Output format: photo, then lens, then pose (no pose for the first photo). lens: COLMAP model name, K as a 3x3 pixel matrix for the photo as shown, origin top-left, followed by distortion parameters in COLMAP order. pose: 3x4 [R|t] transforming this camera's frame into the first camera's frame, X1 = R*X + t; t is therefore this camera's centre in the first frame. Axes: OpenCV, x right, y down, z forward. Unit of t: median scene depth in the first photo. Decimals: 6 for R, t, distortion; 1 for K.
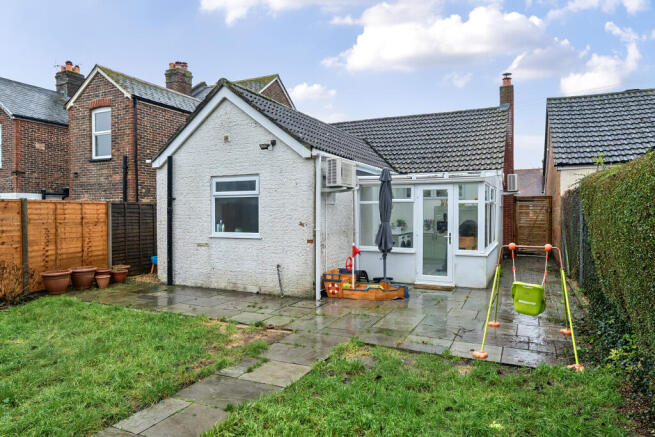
lens RADIAL K [[403.8, 0, 328.6], [0, 403.8, 215.0], [0, 0, 1]] dist [-0.002420, -0.004426]
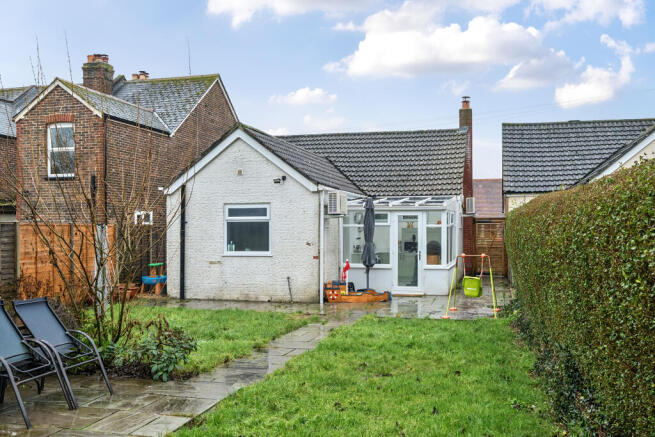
lens RADIAL K [[680.8, 0, 327.2], [0, 680.8, 220.2], [0, 0, 1]] dist [-0.021694, 0.000000]
pose [[0.980229, 0.003403, 0.197840, -0.367601], [0.001434, 0.999704, -0.024302, 0.000641], [-0.197864, 0.024106, 0.979933, -0.929075]]
